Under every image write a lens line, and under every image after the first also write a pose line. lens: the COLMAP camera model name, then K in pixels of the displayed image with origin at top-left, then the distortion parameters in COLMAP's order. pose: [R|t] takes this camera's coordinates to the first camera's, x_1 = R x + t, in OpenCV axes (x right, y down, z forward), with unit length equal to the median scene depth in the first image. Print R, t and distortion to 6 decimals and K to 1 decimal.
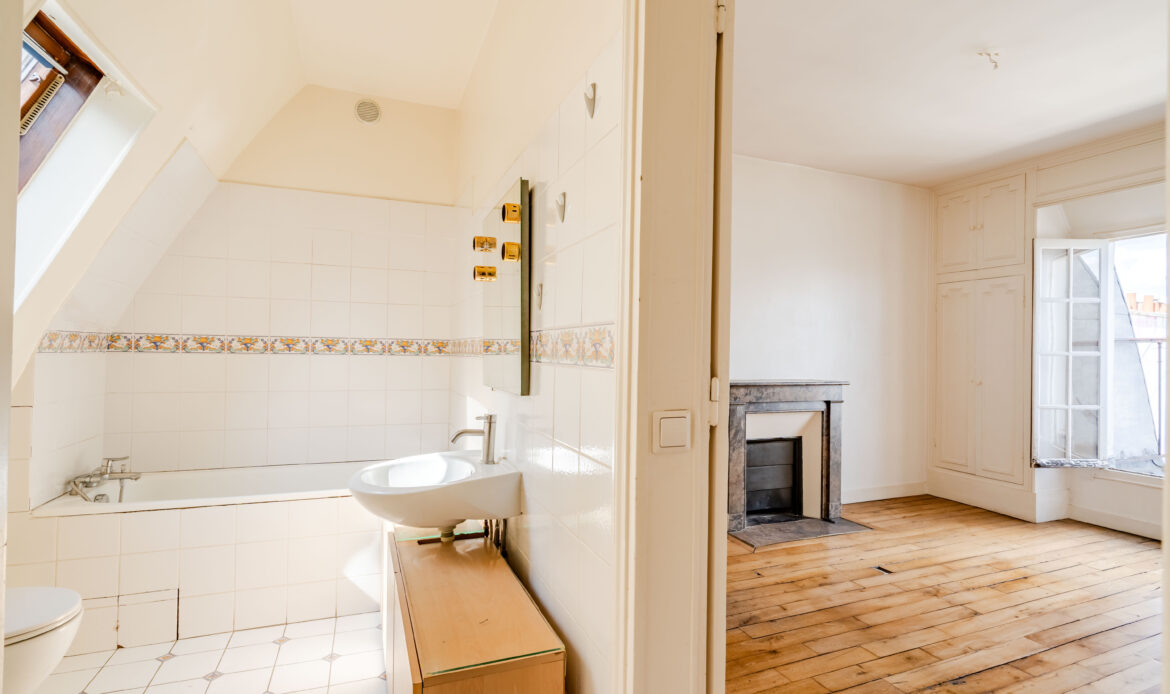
lens RADIAL K [[581.5, 0, 581.5], [0, 581.5, 347.1], [0, 0, 1]] dist [0.003767, -0.000205]
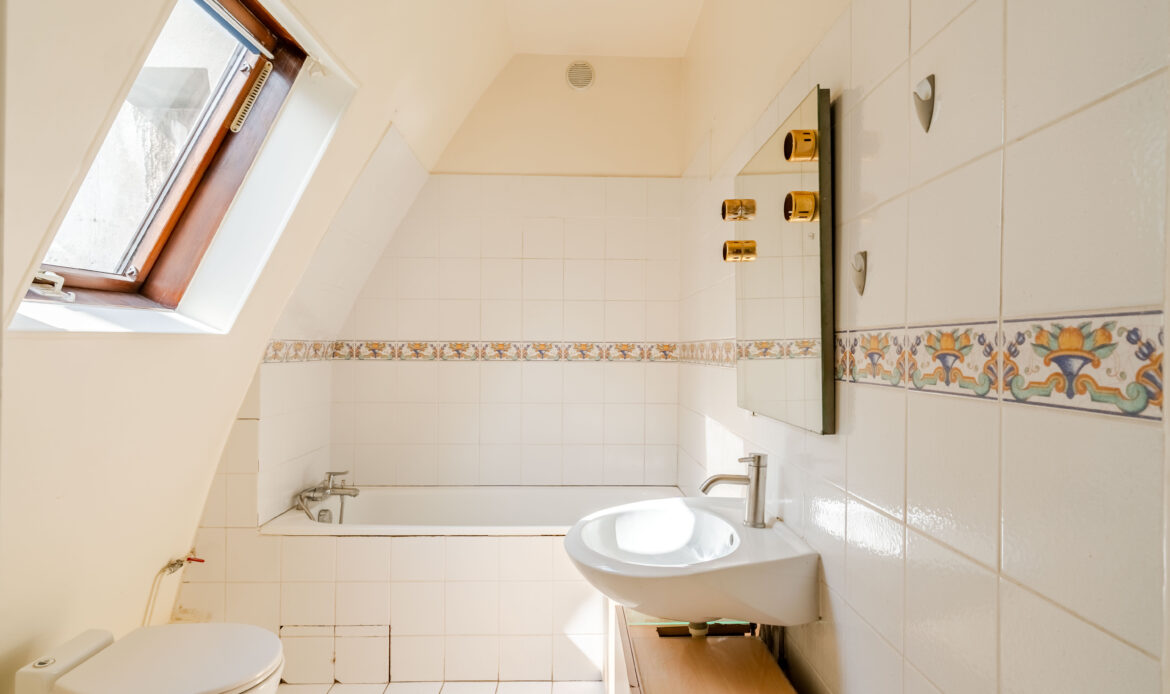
lens RADIAL K [[601.2, 0, 579.6], [0, 601.2, 347.8], [0, 0, 1]] dist [0.000998, 0.001002]
pose [[0.939654, -0.010065, -0.341978, -0.125804], [0.011204, 0.999936, 0.001355, -0.013584], [0.341942, -0.005105, 0.939707, 0.302973]]
